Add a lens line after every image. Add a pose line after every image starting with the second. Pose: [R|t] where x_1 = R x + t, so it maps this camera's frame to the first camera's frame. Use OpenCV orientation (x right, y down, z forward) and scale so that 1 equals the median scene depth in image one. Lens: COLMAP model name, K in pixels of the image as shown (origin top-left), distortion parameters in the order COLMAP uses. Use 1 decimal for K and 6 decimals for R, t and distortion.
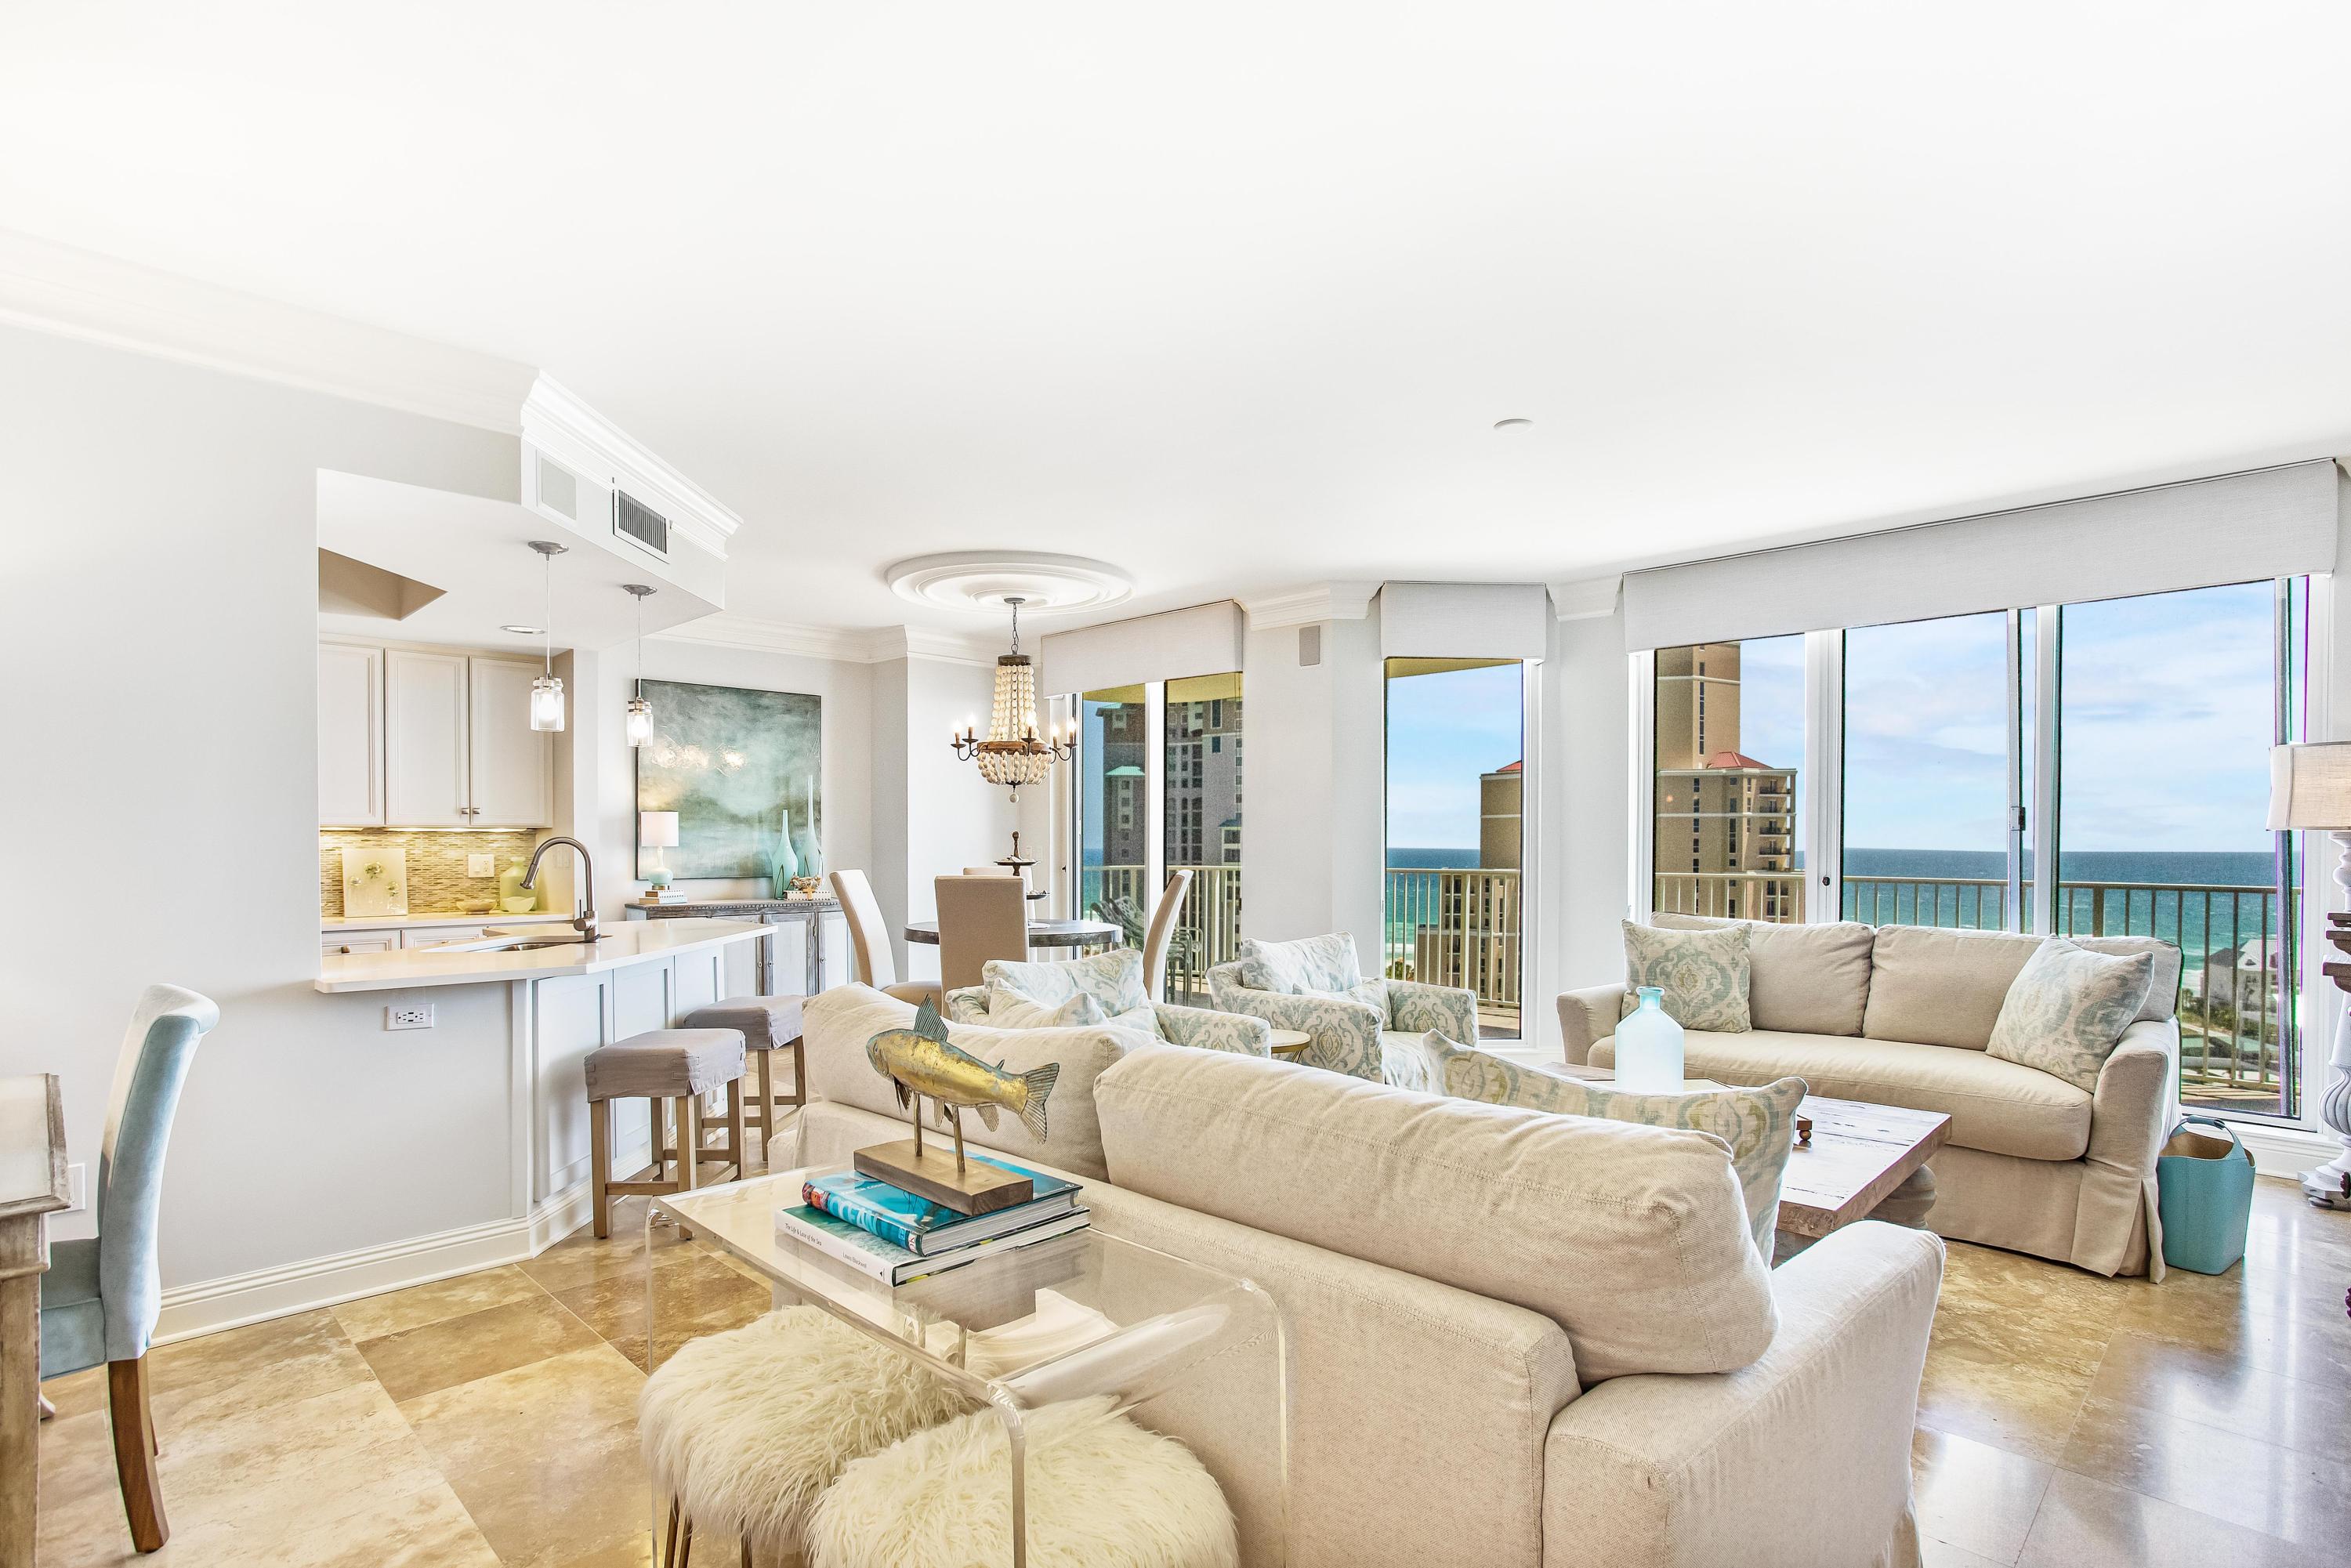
lens RADIAL K [[1184.2, 0, 1170.5], [0, 1184.2, 860.8], [0, 0, 1]] dist [-0.067485, 0.045599]
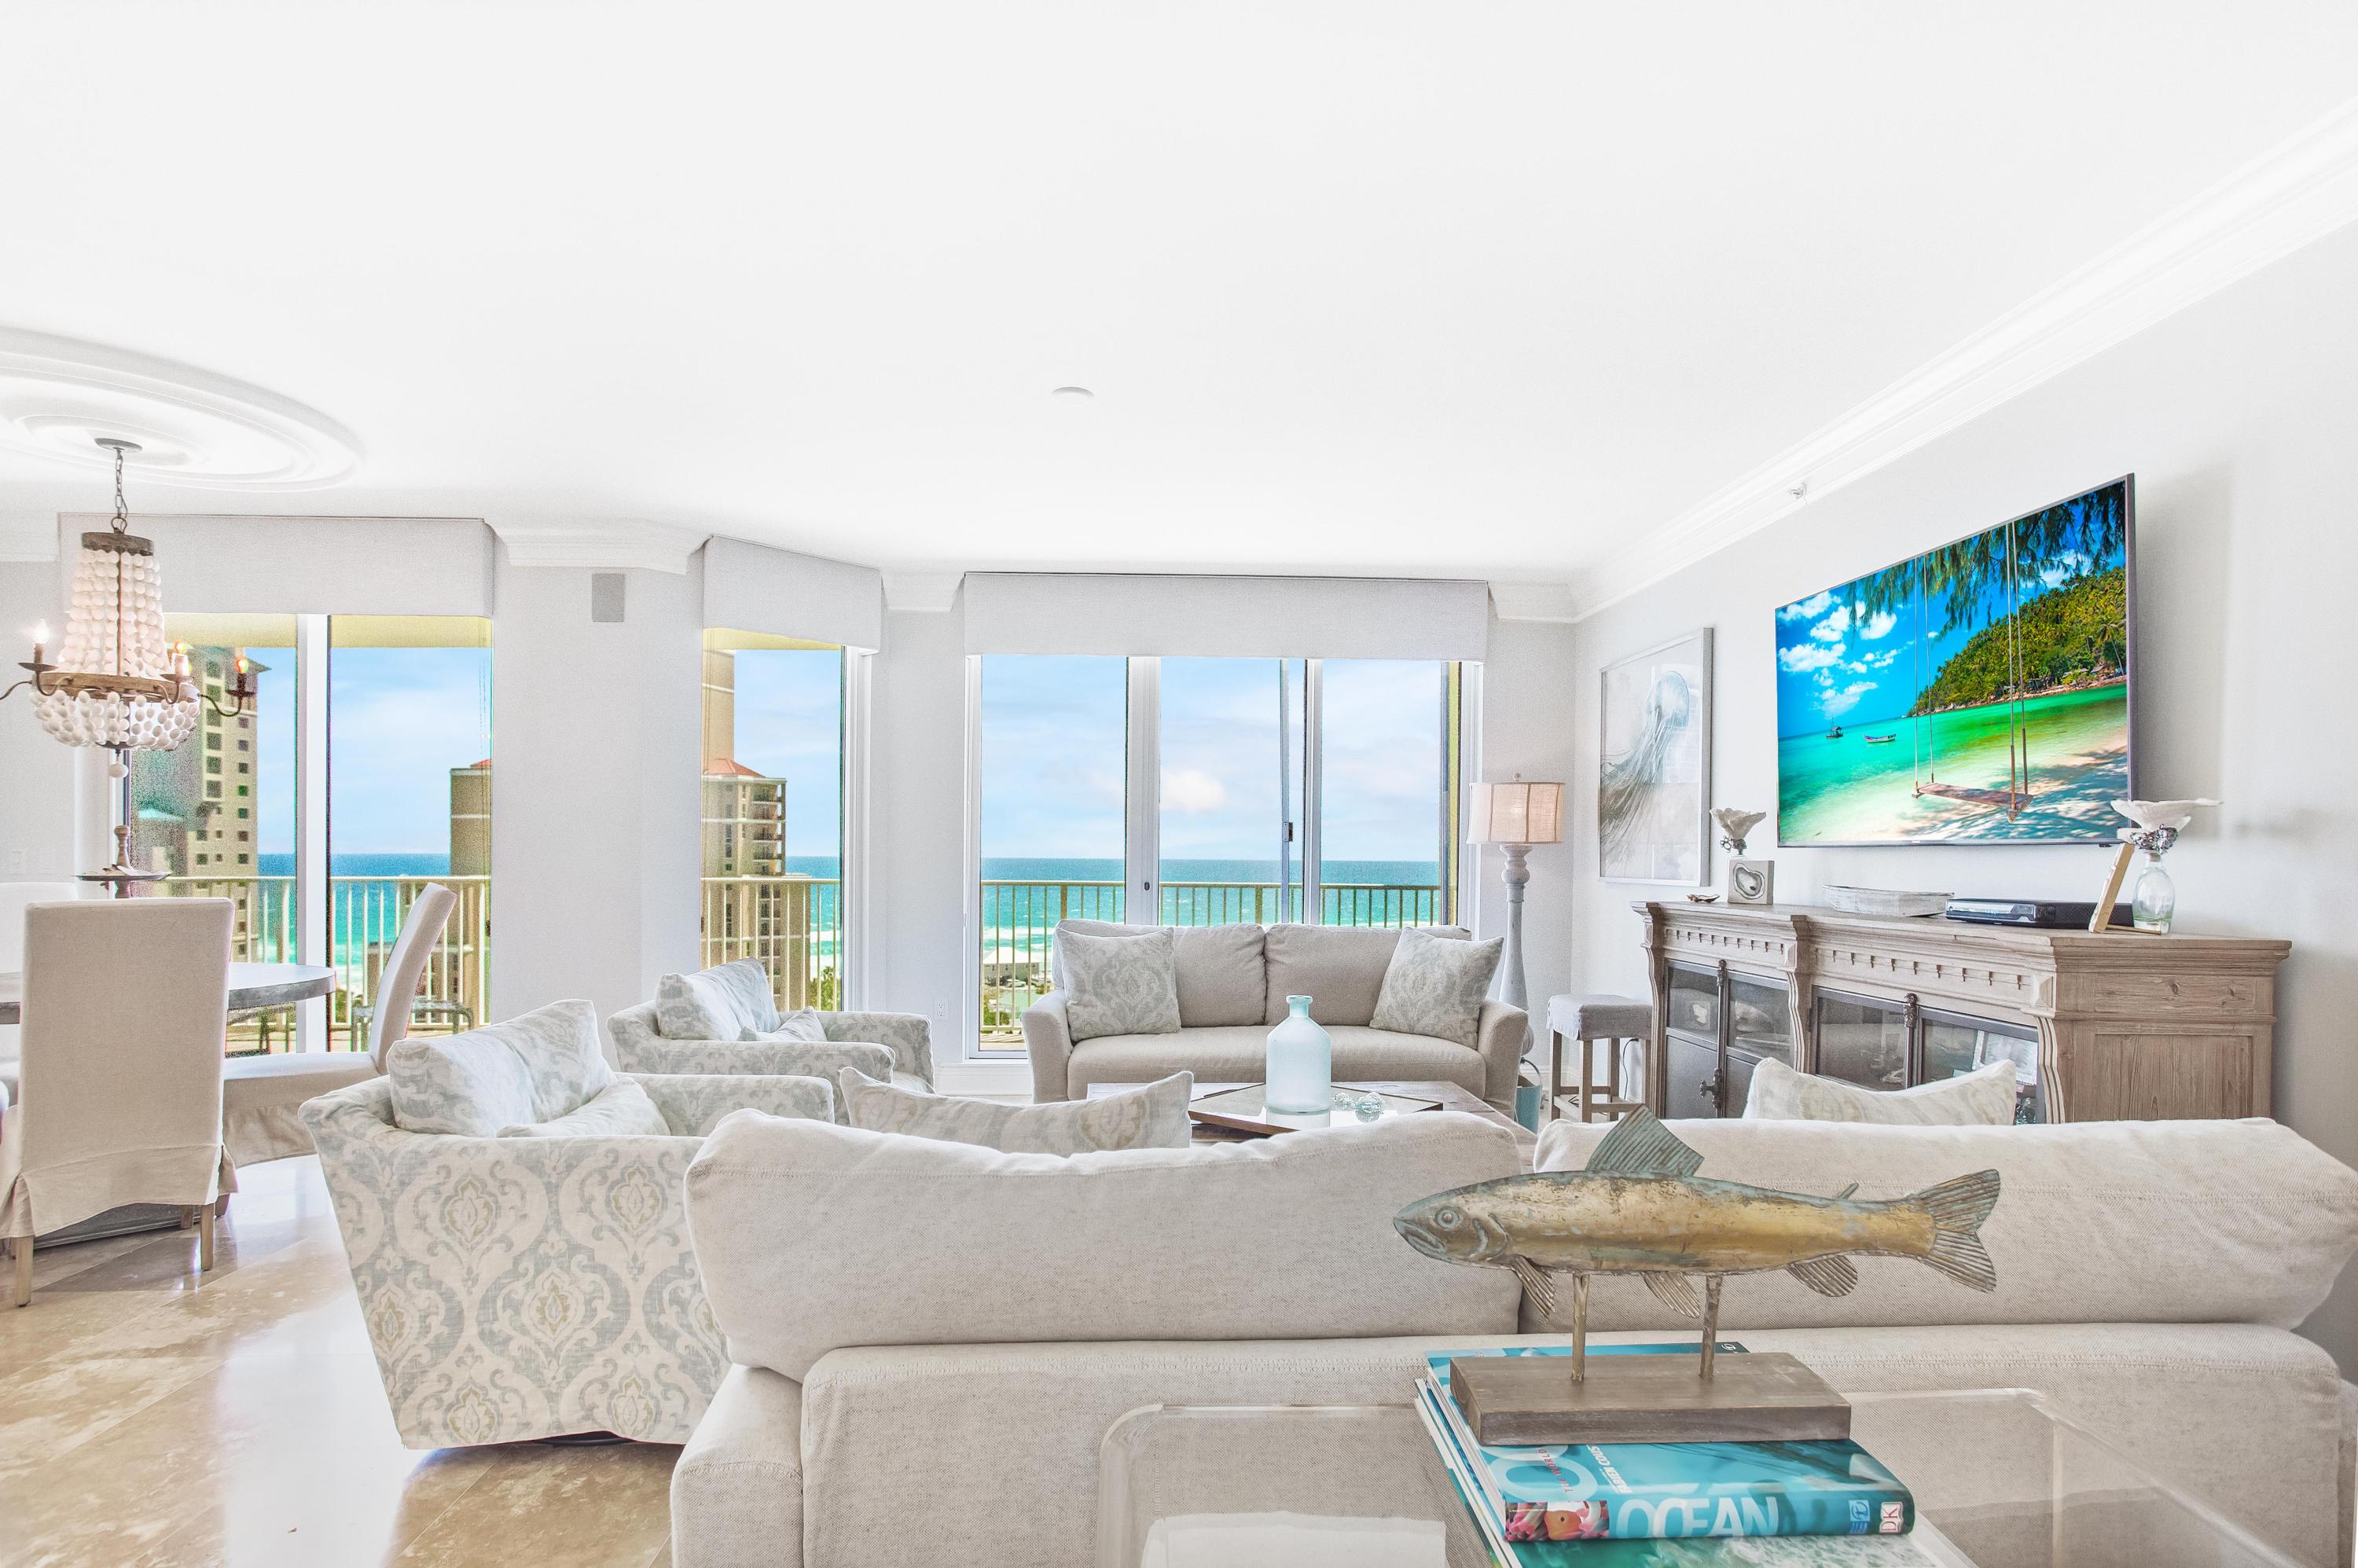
lens RADIAL K [[1187.8, 0, 1174.0], [0, 1187.8, 861.1], [0, 0, 1]] dist [-0.067485, 0.045599]
pose [[0.674912, -0.001588, 0.737897, -0.266554], [0.004447, 0.999988, -0.001915, -0.003713], [-0.737885, 0.004574, 0.674911, 0.254909]]
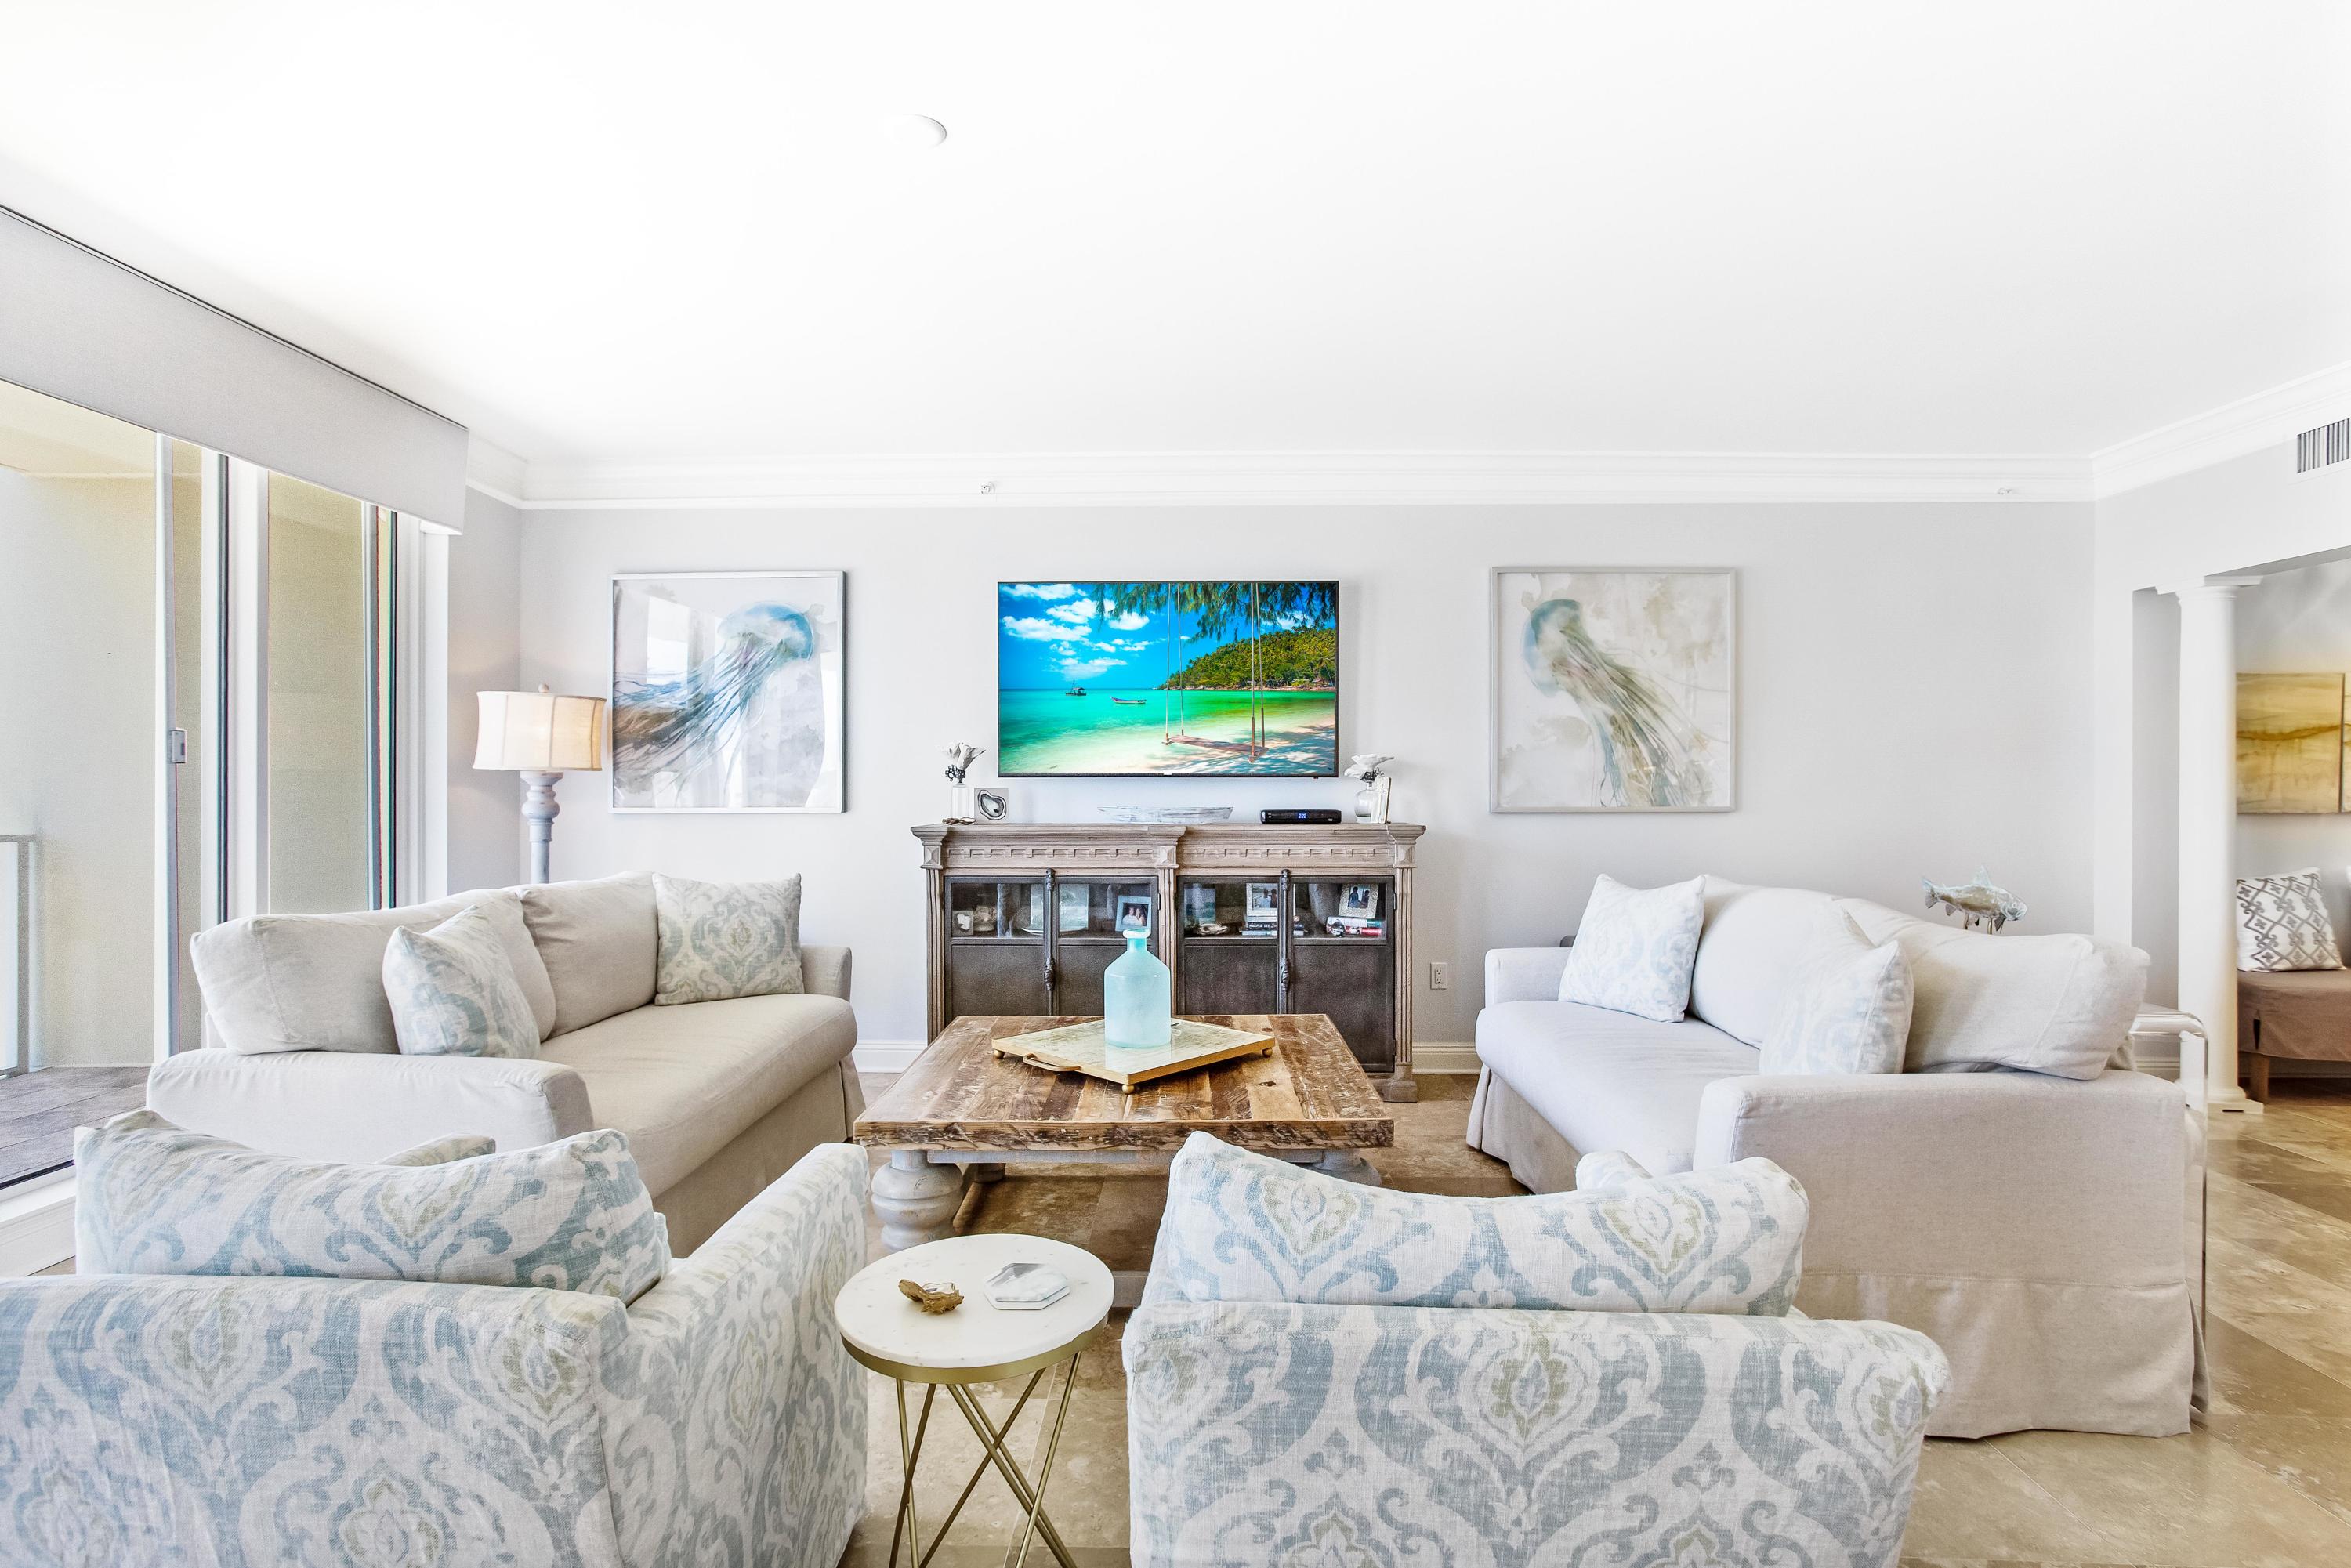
lens RADIAL K [[1170.0, 0, 1188.8], [0, 1170.0, 794.6], [0, 0, 1]] dist [-0.051297, 0.028761]
pose [[-0.693210, -0.008850, 0.720682, -0.217809], [0.008877, 0.999744, 0.020816, -0.017406], [-0.720681, 0.020827, -0.692954, 1.066191]]
